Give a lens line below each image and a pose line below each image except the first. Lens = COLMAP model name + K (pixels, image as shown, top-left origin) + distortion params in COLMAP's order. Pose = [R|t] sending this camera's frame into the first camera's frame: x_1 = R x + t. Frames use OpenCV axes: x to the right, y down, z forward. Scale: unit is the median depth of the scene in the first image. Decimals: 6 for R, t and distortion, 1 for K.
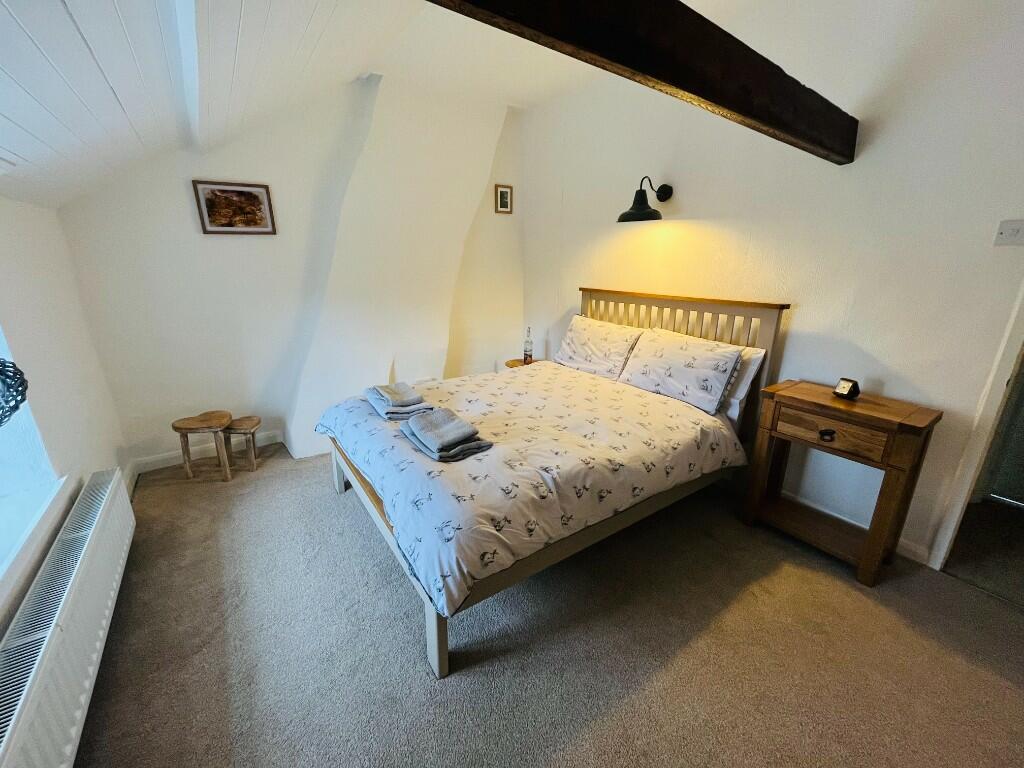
lens RADIAL K [[416.9, 0, 511.2], [0, 416.9, 381.7], [0, 0, 1]] dist [-0.001338, -0.000230]
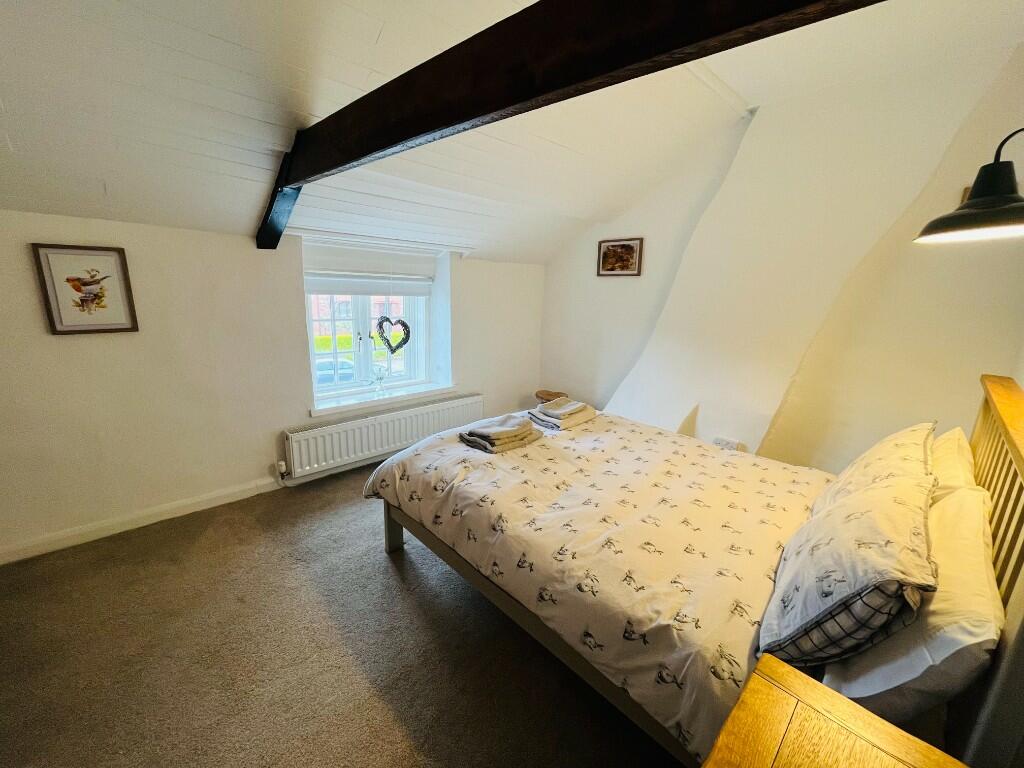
lens RADIAL K [[416.9, 0, 511.0], [0, 416.9, 382.6], [0, 0, 1]] dist [-0.001338, -0.000230]
pose [[0.164875, 0.231149, -0.958846, 0.692288], [-0.319606, 0.932217, 0.169772, -0.161117], [0.933096, 0.278462, 0.227576, 0.496126]]
